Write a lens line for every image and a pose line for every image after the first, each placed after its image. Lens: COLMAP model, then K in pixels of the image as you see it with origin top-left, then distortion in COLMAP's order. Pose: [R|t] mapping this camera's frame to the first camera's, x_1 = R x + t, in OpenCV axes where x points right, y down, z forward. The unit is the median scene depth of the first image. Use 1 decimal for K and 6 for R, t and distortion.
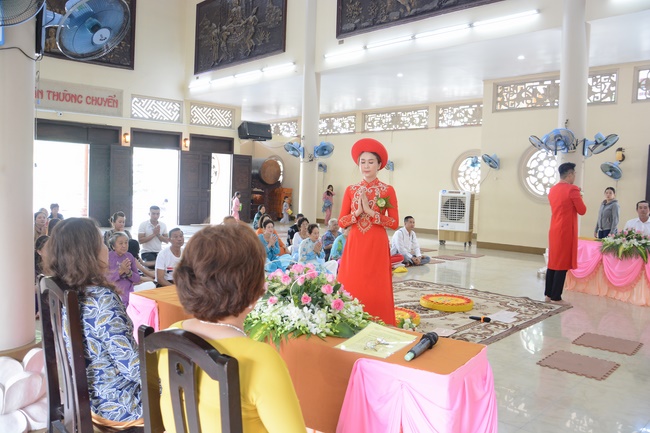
lens RADIAL K [[511.4, 0, 325.0], [0, 511.4, 216.5], [0, 0, 1]] dist [-0.163639, 0.151668]
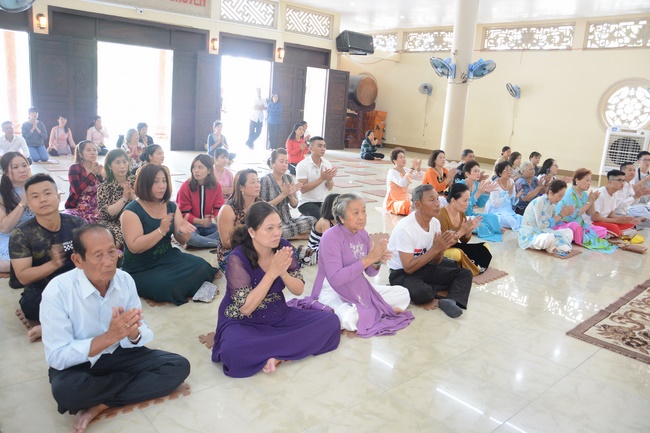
lens RADIAL K [[511.4, 0, 325.0], [0, 511.4, 216.5], [0, 0, 1]] dist [-0.163639, 0.151668]
pose [[0.997160, 0.053386, -0.053128, -0.140936], [-0.044511, 0.986736, 0.156111, -0.009918], [0.060758, -0.153303, 0.986310, 0.126961]]
